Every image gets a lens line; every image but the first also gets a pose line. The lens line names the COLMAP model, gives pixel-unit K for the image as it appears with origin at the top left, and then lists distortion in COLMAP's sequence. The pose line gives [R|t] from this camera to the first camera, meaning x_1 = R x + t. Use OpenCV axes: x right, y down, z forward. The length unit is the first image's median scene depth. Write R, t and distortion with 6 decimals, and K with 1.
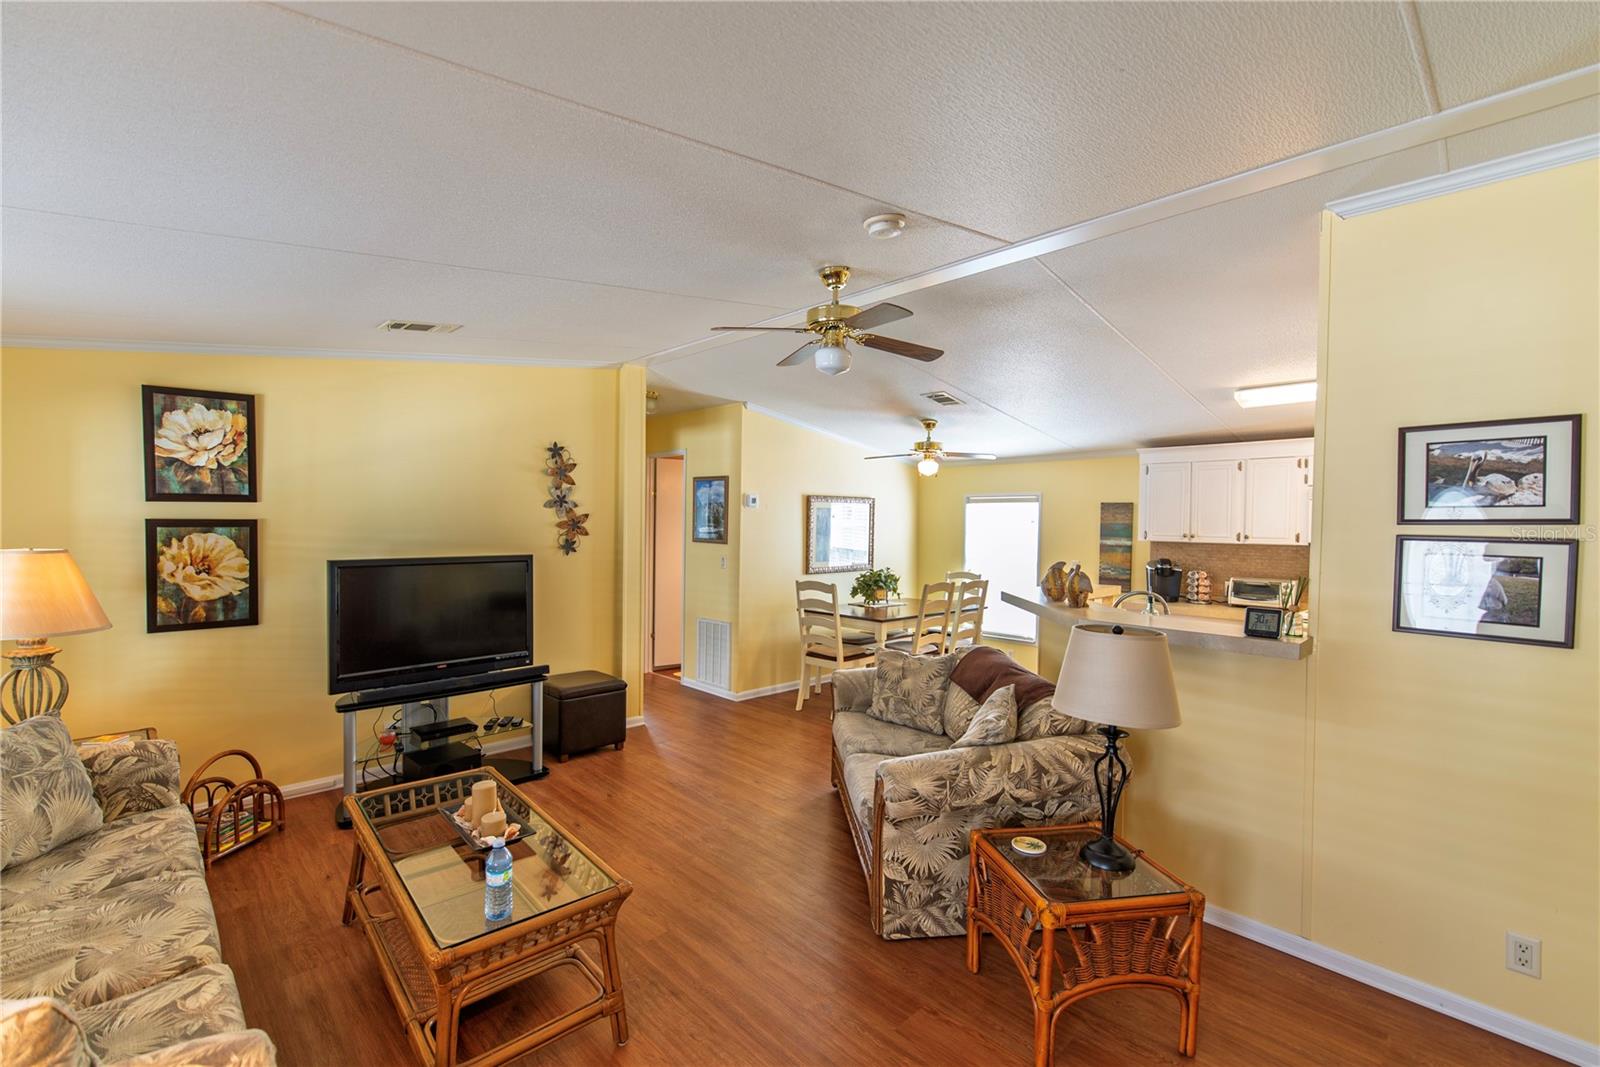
lens RADIAL K [[688.4, 0, 800.0], [0, 688.4, 533.5], [0, 0, 1]] dist [0.001257, 0.000269]
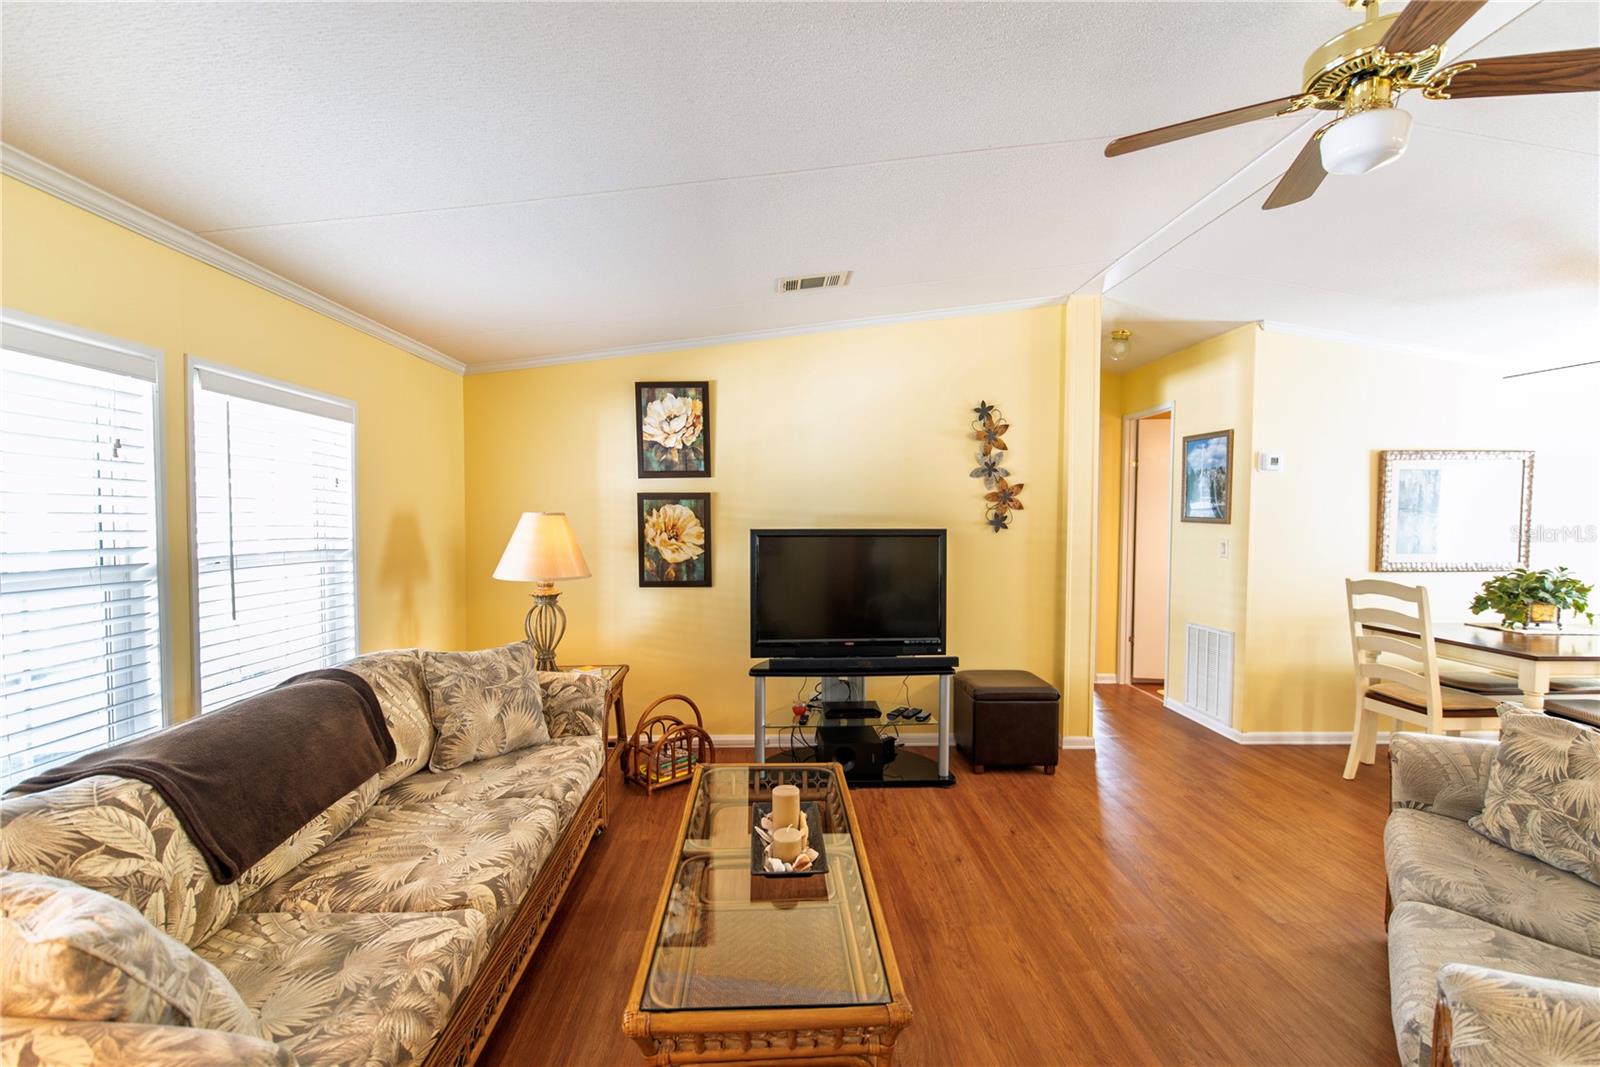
lens RADIAL K [[688.4, 0, 800.0], [0, 688.4, 533.5], [0, 0, 1]] dist [0.001257, 0.000269]
pose [[0.744562, 0.010888, -0.667464, 0.058703], [-0.005267, 0.999932, 0.010436, 0.029088], [0.667532, -0.004254, 0.744569, 0.229894]]
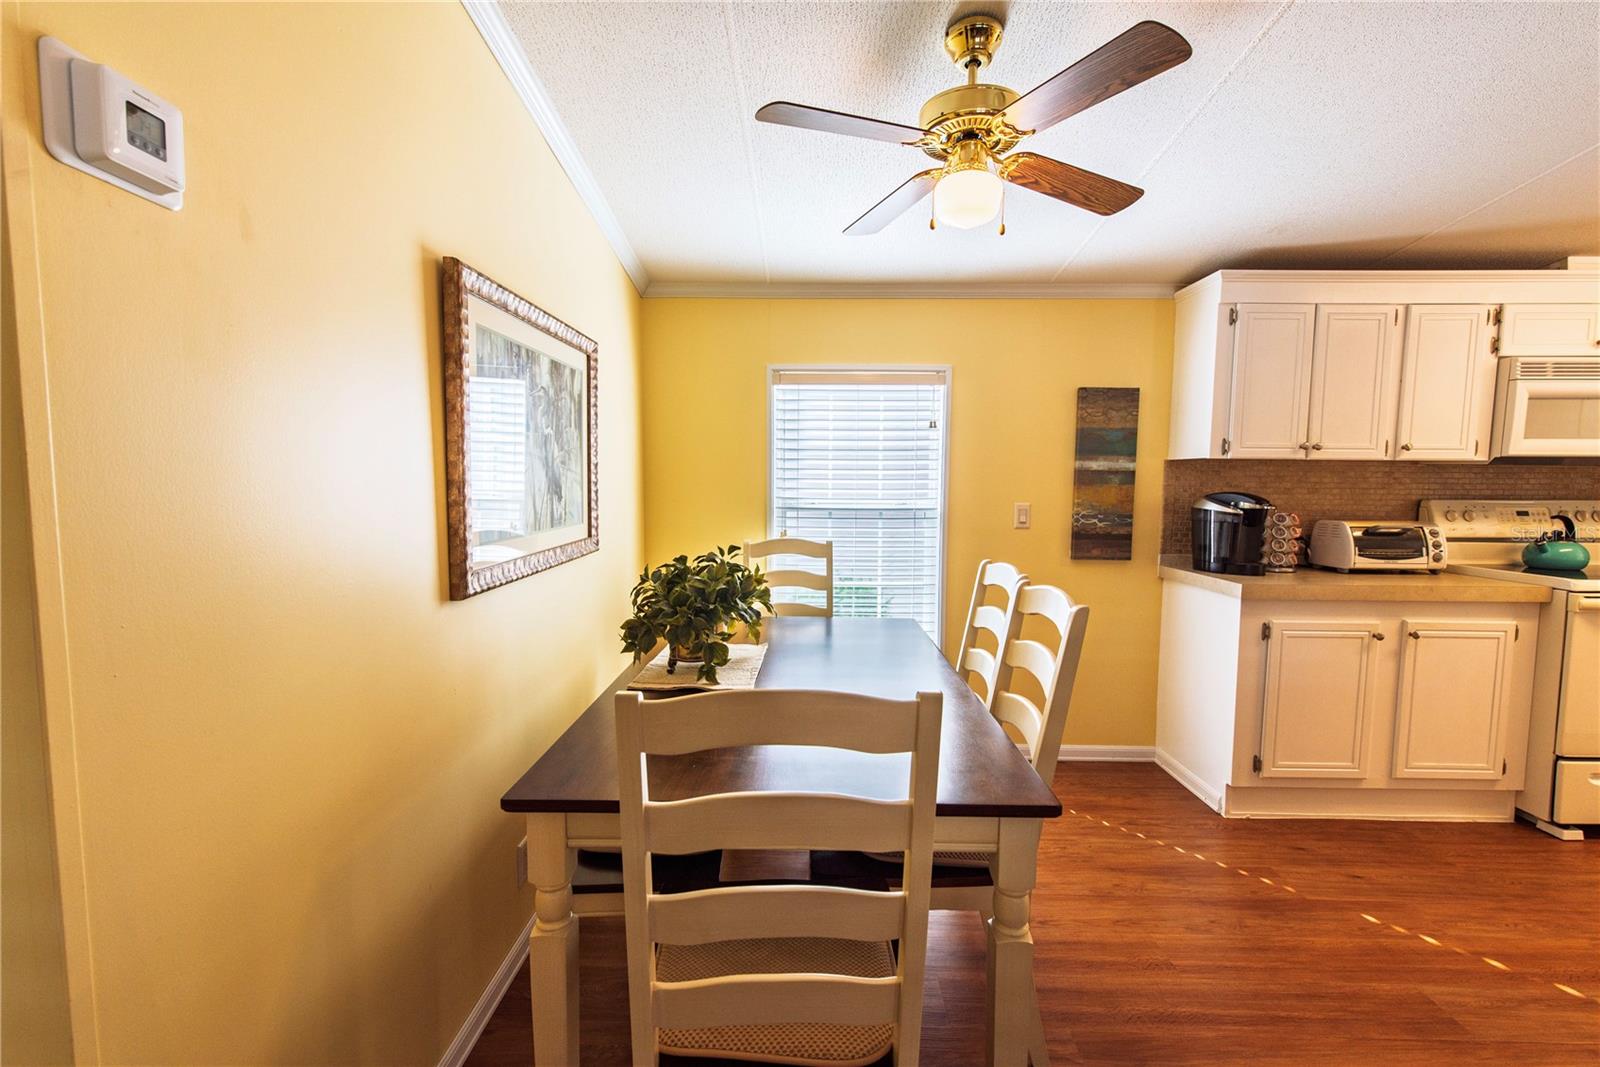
lens RADIAL K [[688.4, 0, 800.0], [0, 688.4, 533.5], [0, 0, 1]] dist [0.001257, 0.000269]
pose [[0.702349, -0.062372, 0.709095, -0.110014], [0.011803, 0.997037, 0.076009, 0.031888], [-0.711735, -0.045015, 0.701004, 1.150689]]
